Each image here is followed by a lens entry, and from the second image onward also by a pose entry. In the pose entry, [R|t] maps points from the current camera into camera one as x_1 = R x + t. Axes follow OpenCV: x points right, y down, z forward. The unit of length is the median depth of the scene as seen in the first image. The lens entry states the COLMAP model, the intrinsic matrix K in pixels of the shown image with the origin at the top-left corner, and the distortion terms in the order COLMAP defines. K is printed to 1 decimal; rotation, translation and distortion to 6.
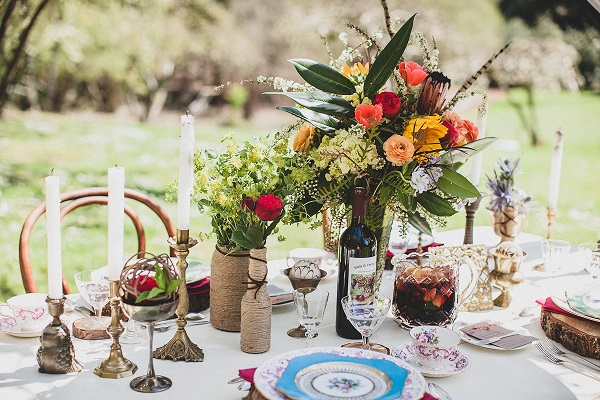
lens RADIAL K [[929.4, 0, 300.3], [0, 929.4, 202.5], [0, 0, 1]] dist [0.007986, 0.000000]
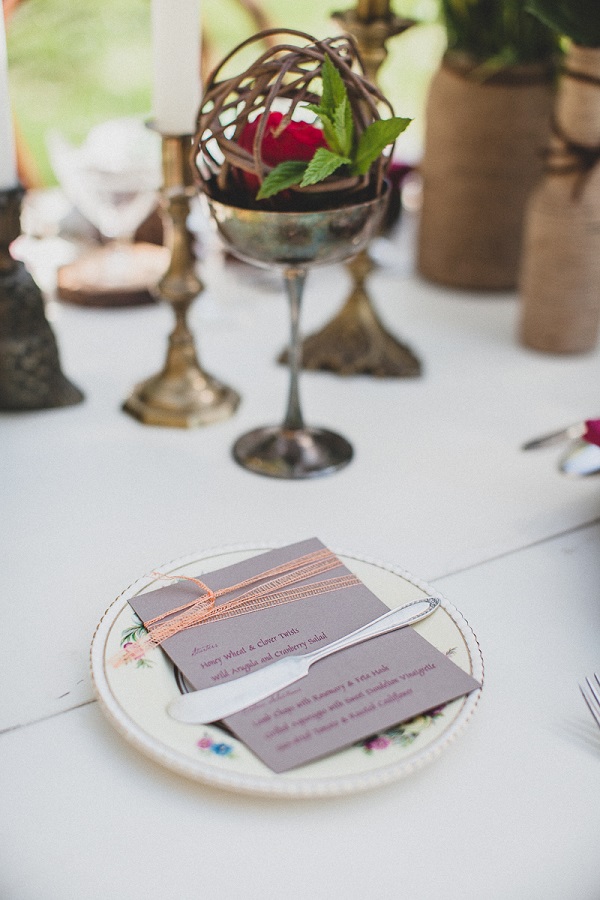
lens RADIAL K [[1394.1, 0, 297.2], [0, 1394.1, 448.9], [0, 0, 1]] dist [0.007986, 0.000000]
pose [[0.998315, 0.017240, -0.055407, -0.129266], [-0.002651, 0.967400, 0.253241, 0.067032], [0.057967, -0.252667, 0.965815, 0.509953]]
